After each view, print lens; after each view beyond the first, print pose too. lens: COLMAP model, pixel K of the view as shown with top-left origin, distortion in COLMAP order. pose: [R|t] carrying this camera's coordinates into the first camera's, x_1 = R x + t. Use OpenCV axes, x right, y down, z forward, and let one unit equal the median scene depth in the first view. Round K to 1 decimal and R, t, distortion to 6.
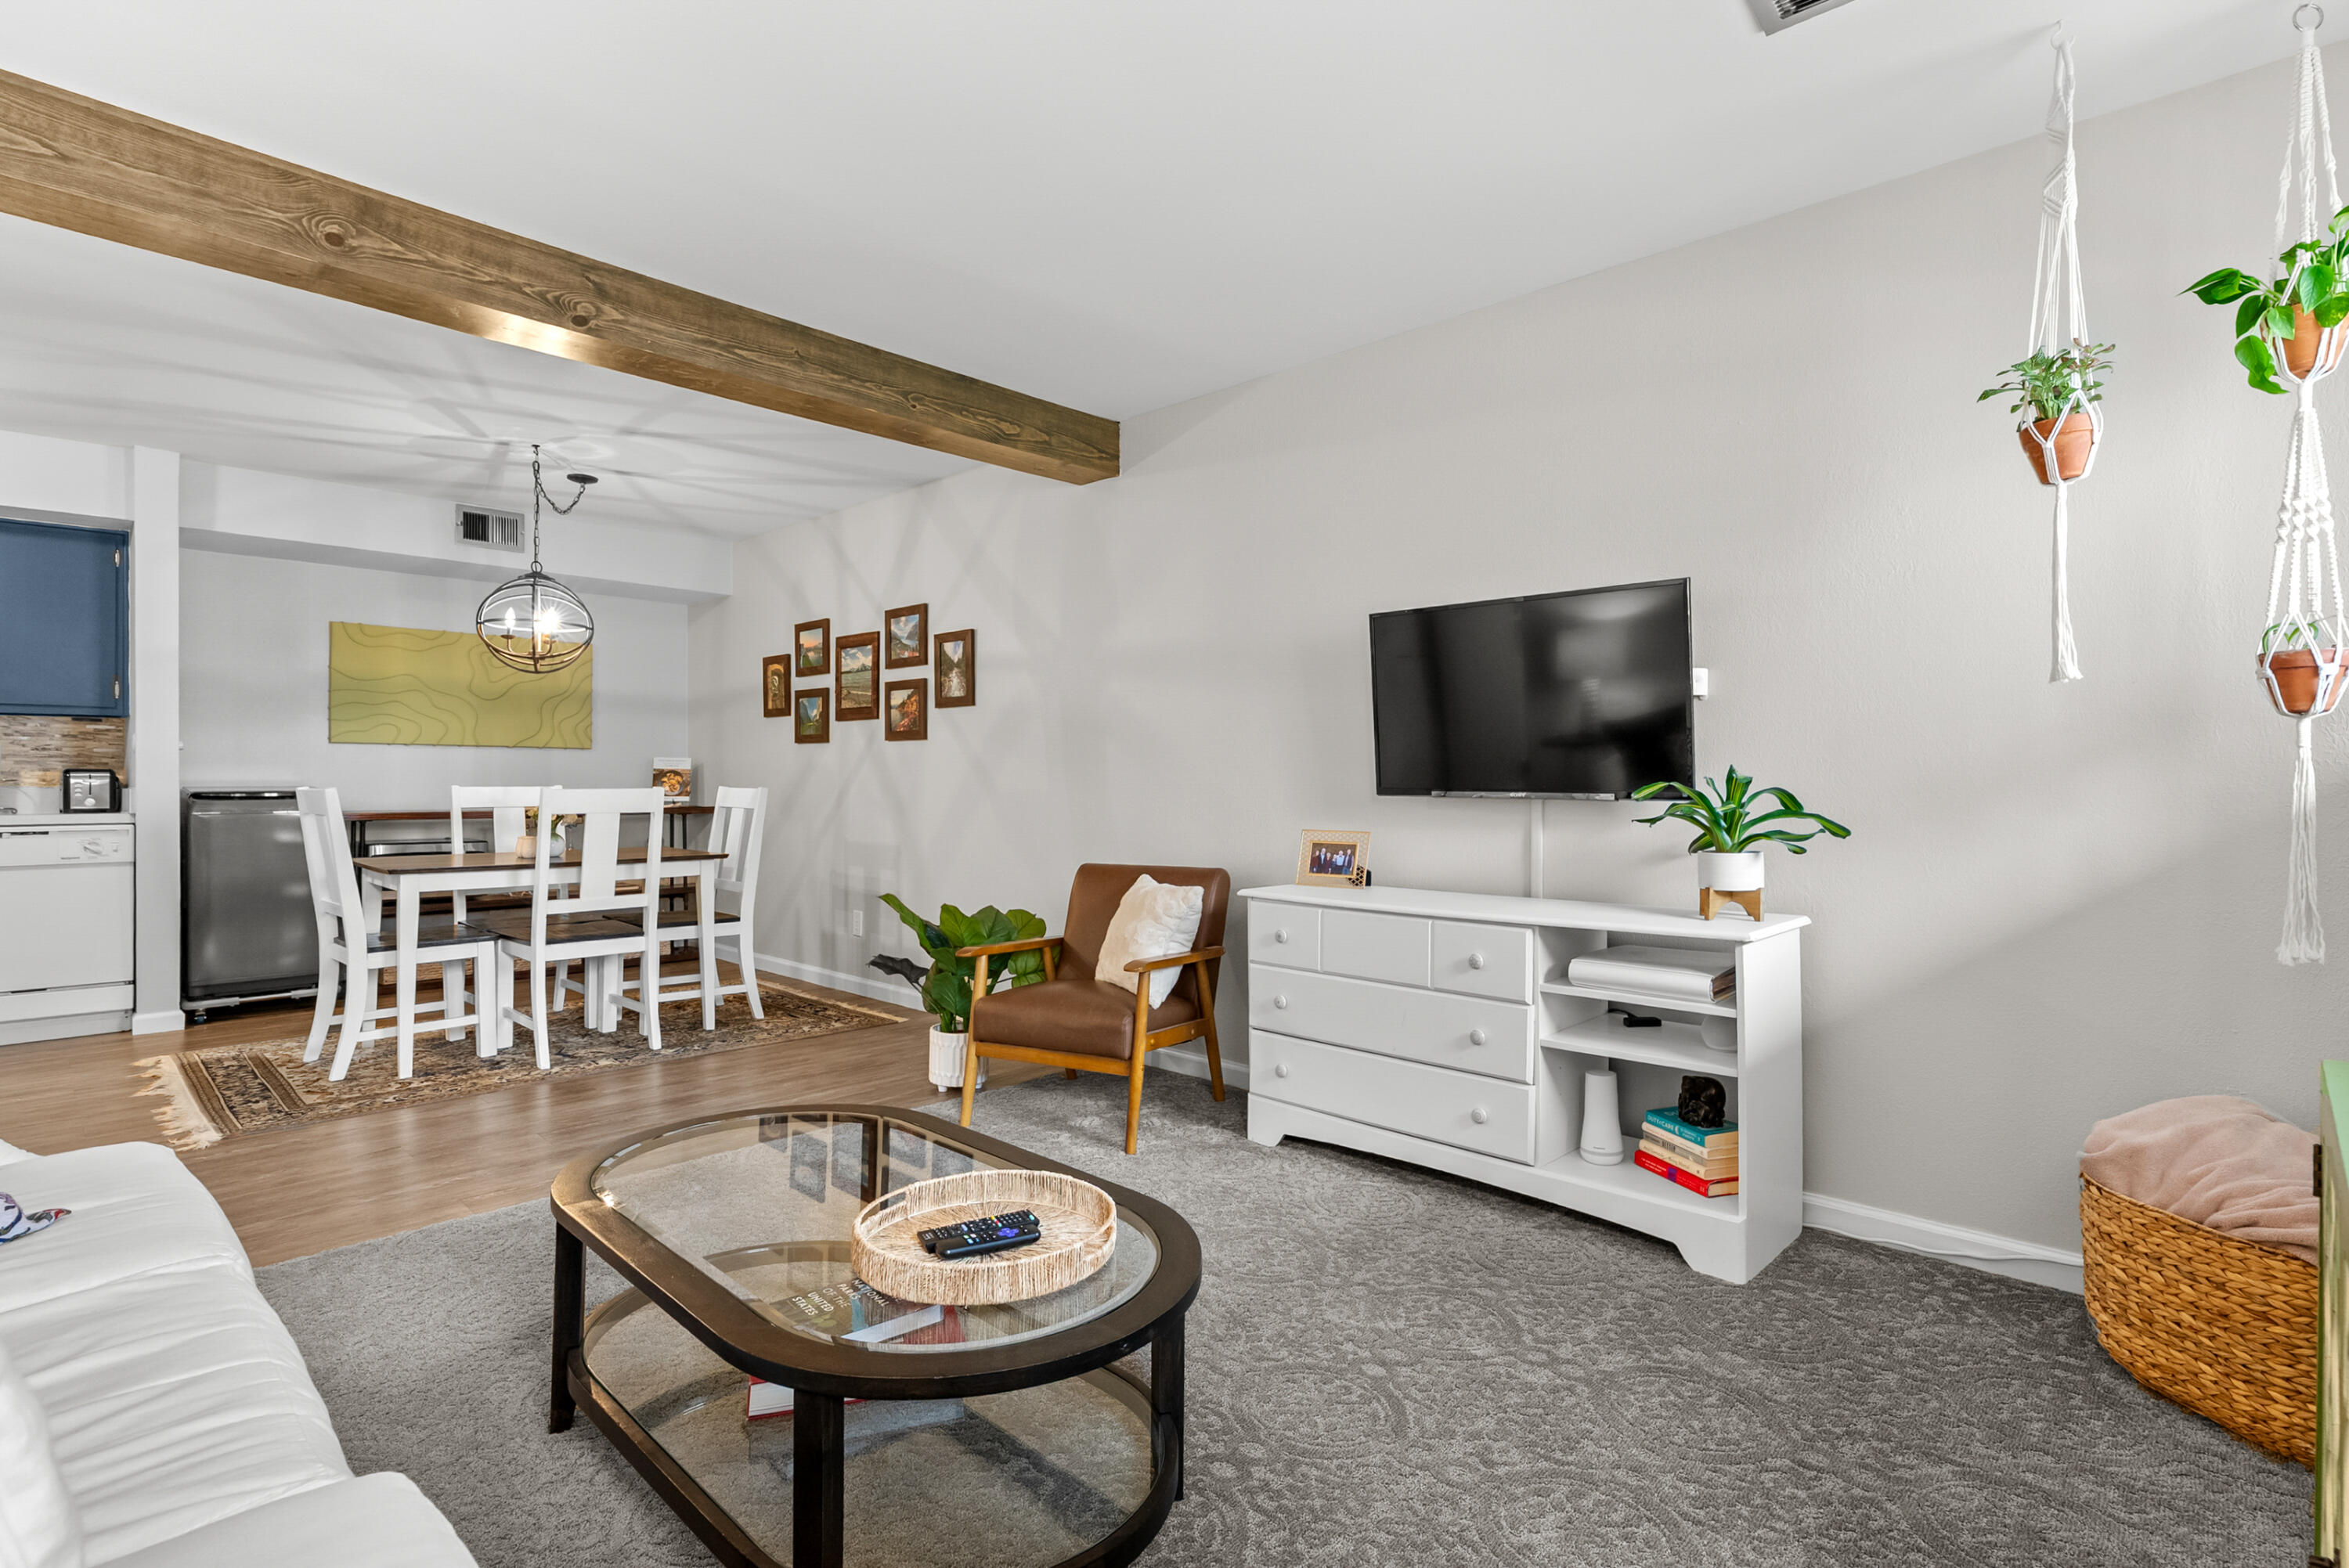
lens RADIAL K [[1126.6, 0, 1174.5], [0, 1126.6, 784.0], [0, 0, 1]] dist [-0.000506, -0.000101]
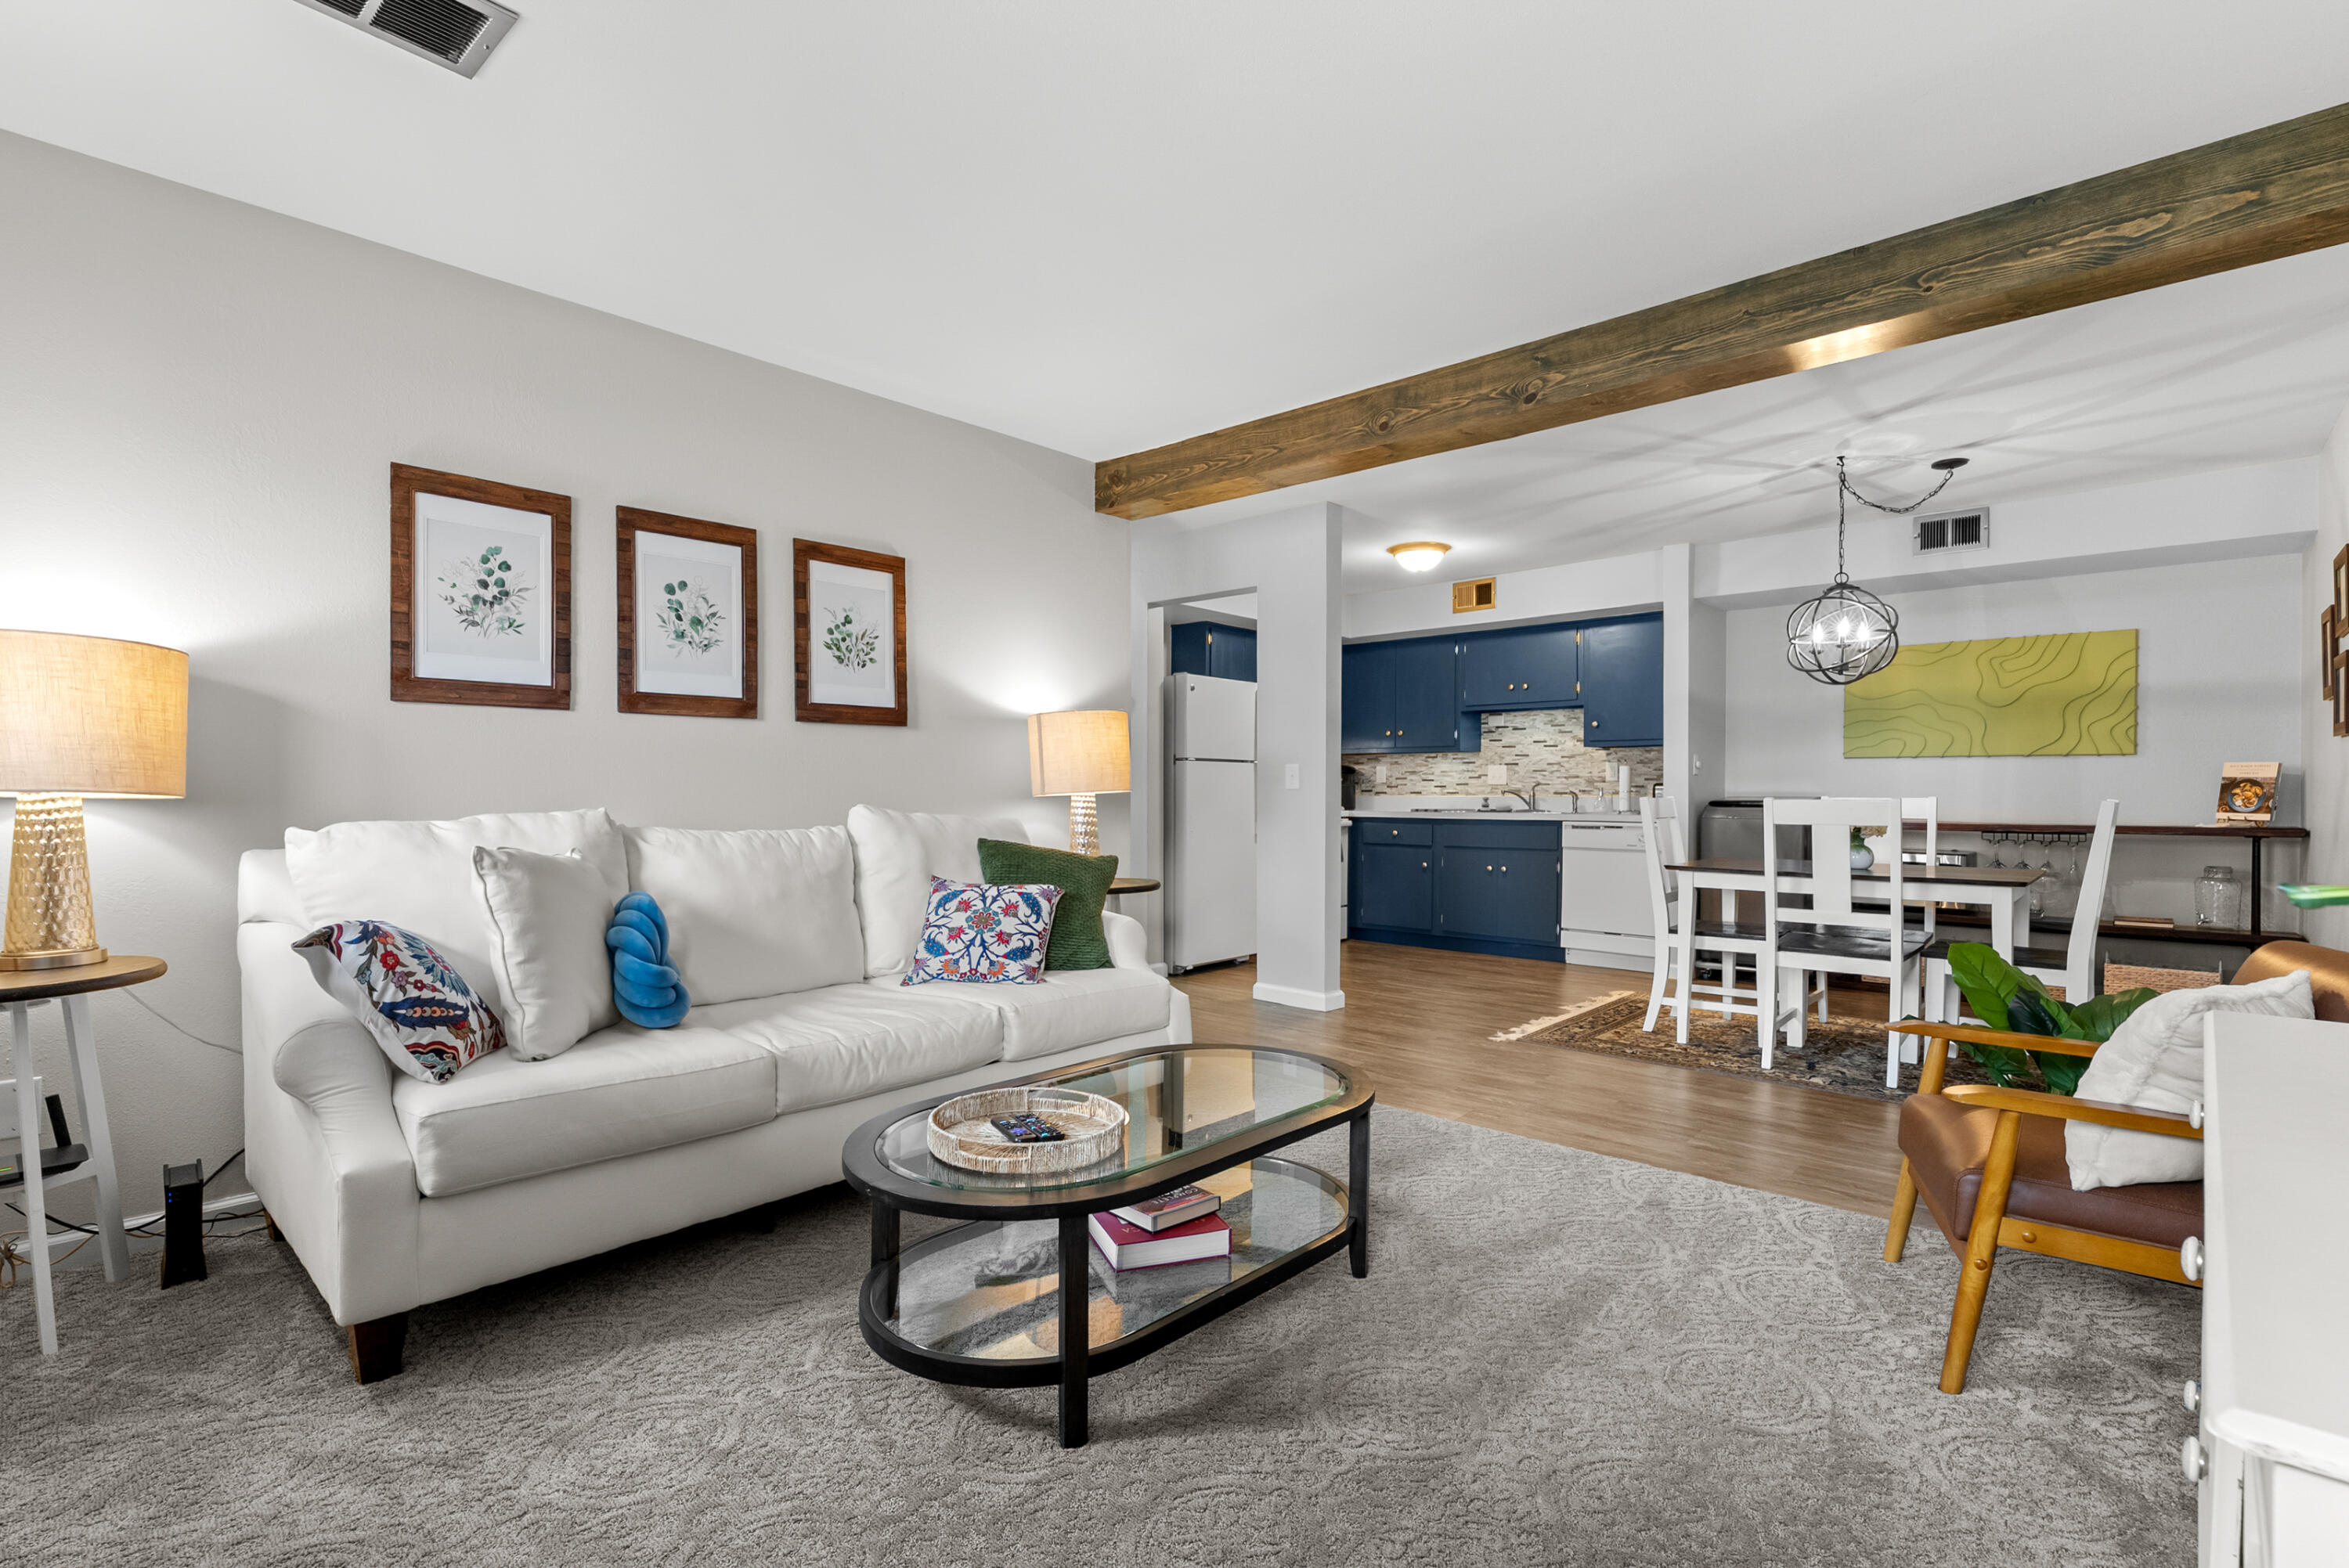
lens RADIAL K [[1066.2, 0, 1177.0], [0, 1066.2, 796.1], [0, 0, 1]] dist [-0.000715, -0.000128]
pose [[0.032500, 0.003930, -0.999464, 0.365606], [-0.004673, 0.999982, 0.003780, 0.000236], [0.999461, 0.004548, 0.032518, 0.382600]]
